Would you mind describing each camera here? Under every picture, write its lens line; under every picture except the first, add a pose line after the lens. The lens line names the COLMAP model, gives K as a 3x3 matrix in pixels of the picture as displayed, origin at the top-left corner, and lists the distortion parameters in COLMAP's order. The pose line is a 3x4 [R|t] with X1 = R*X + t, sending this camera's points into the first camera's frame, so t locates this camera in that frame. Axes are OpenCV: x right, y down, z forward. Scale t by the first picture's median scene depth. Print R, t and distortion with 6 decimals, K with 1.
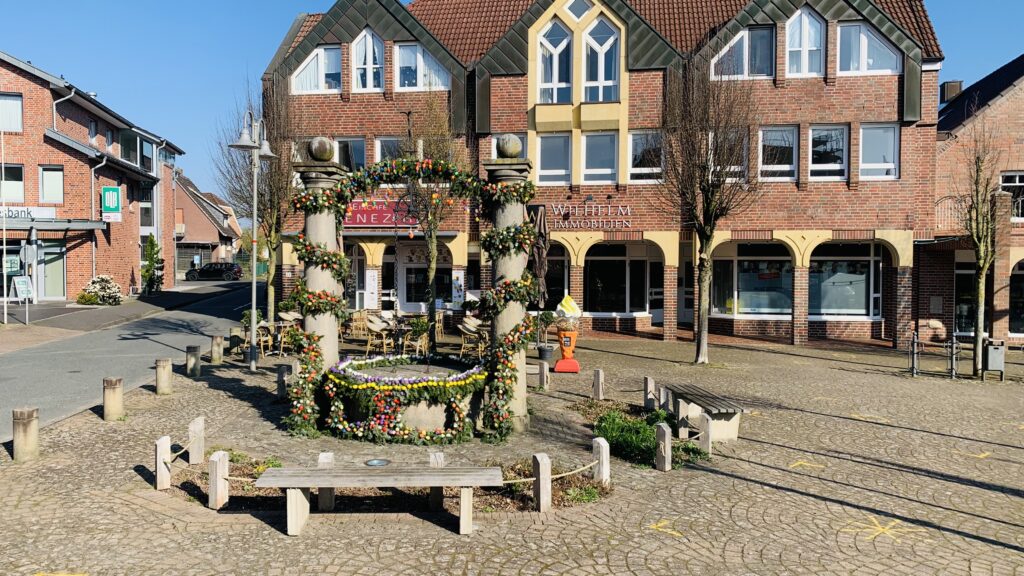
lens RADIAL K [[783.1, 0, 503.2], [0, 783.1, 279.8], [0, 0, 1]] dist [0.044446, -0.048858]
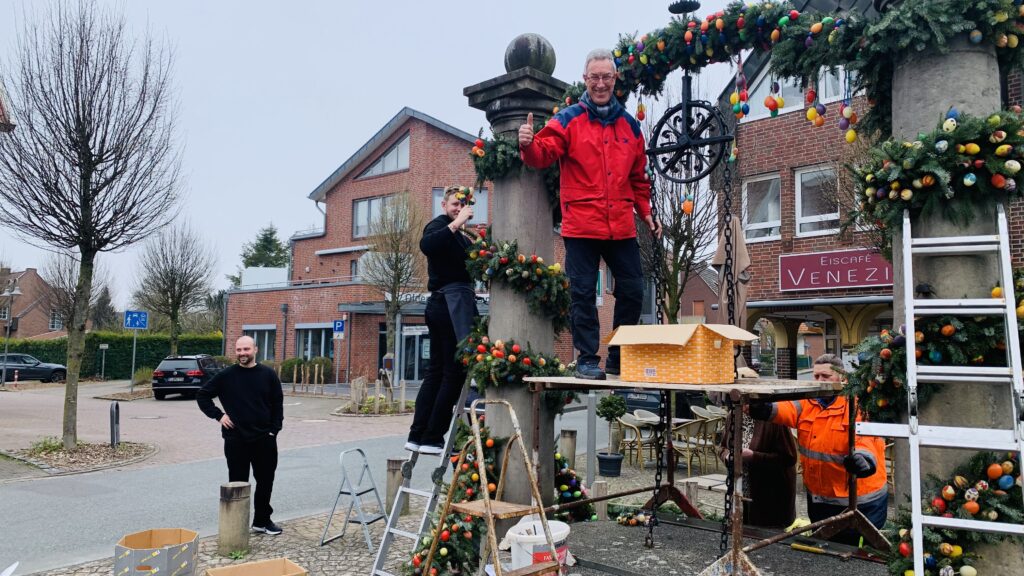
lens RADIAL K [[783.1, 0, 516.1], [0, 783.1, 281.1], [0, 0, 1]] dist [0.044446, -0.048858]
pose [[0.784794, -0.049400, -0.617785, 0.032487], [-0.029500, 0.992711, -0.116855, 0.016403], [0.619055, 0.109932, 0.777616, 0.318737]]
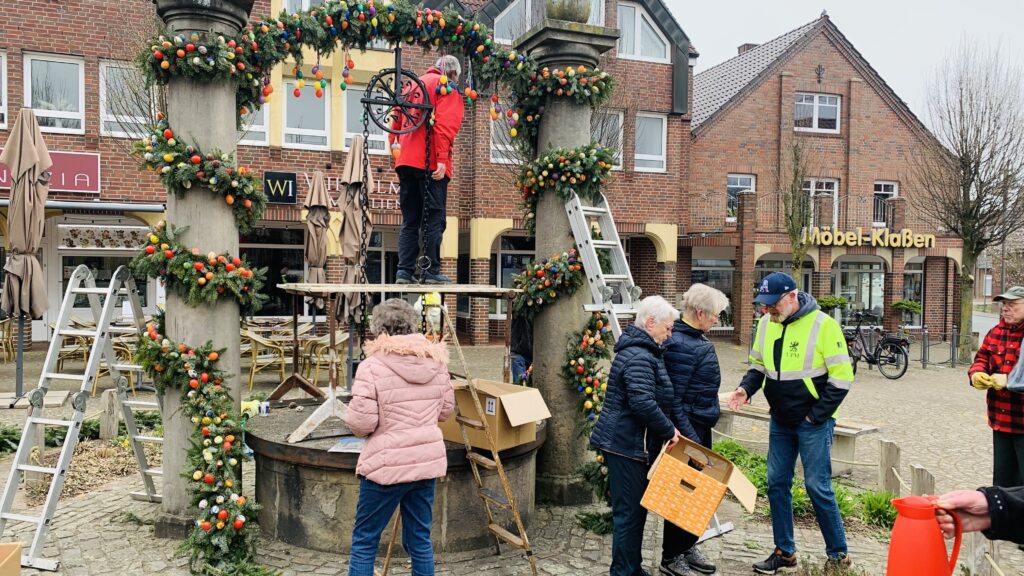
lens RADIAL K [[783.1, 0, 511.0], [0, 783.1, 291.0], [0, 0, 1]] dist [0.044446, -0.048858]
pose [[0.865233, -0.003756, 0.501355, -0.158976], [0.003400, 0.999993, 0.001624, 0.018042], [-0.501358, 0.000299, 0.865240, 0.255510]]
